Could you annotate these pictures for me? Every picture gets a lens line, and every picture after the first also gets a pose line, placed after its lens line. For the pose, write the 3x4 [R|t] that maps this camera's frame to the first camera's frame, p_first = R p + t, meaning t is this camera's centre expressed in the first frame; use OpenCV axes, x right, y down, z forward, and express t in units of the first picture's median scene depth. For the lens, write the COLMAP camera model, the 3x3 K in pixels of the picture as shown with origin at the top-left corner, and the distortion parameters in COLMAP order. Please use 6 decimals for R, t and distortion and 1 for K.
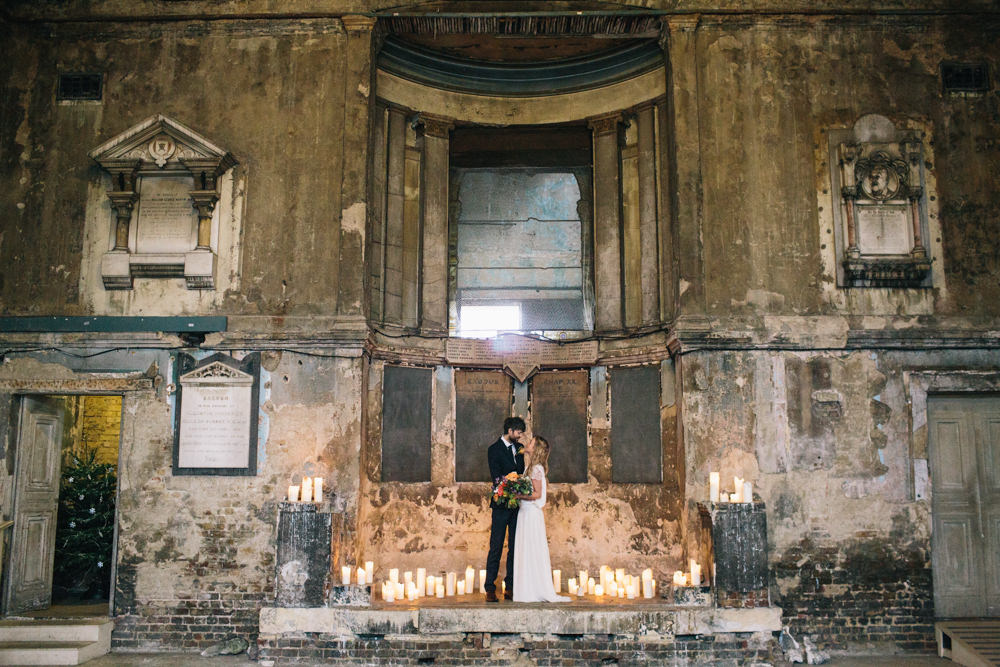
lens RADIAL K [[838.4, 0, 499.1], [0, 838.4, 352.8], [0, 0, 1]] dist [-0.073192, 0.007996]
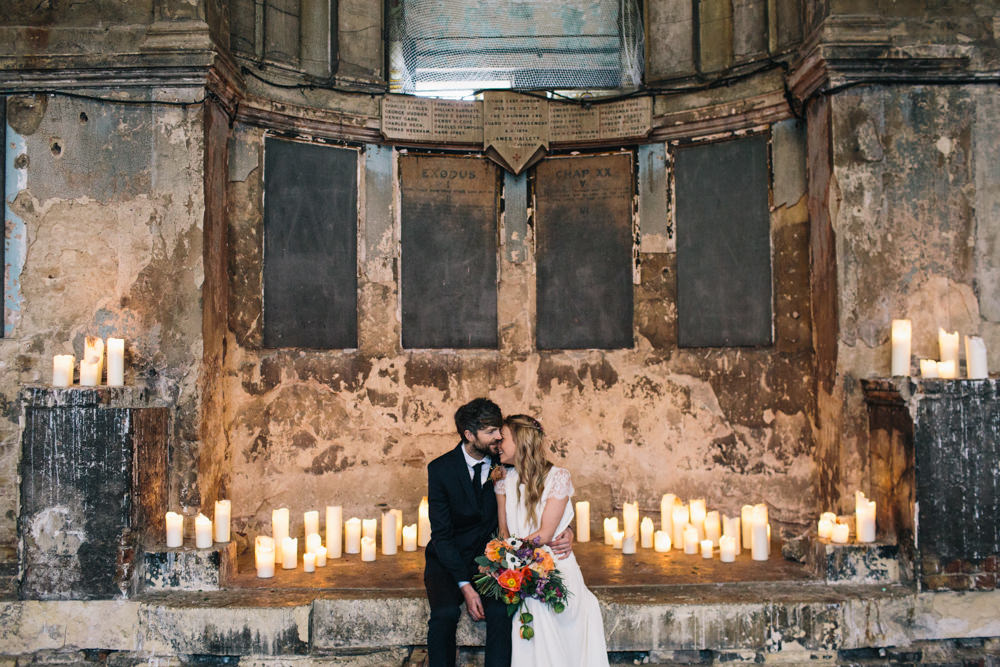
lens RADIAL K [[931.4, 0, 489.2], [0, 931.4, 323.3], [0, 0, 1]] dist [-0.089669, 0.093831]
pose [[0.999944, -0.010528, 0.000990, 0.007239], [0.010355, 0.993853, 0.110220, 0.072330], [-0.002145, -0.110204, 0.993907, 0.396650]]
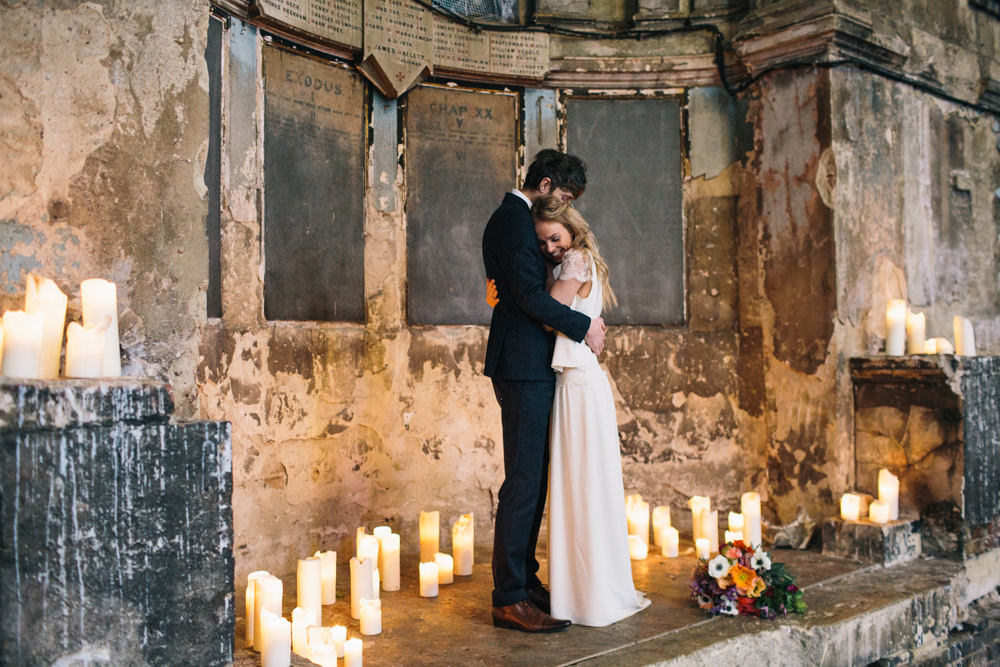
lens RADIAL K [[931.4, 0, 489.2], [0, 931.4, 323.3], [0, 0, 1]] dist [-0.089669, 0.093831]
pose [[0.779156, 0.008291, 0.626775, -0.261856], [-0.087636, 0.991533, 0.095827, 0.111318], [-0.620673, -0.129592, 0.773286, 0.632844]]
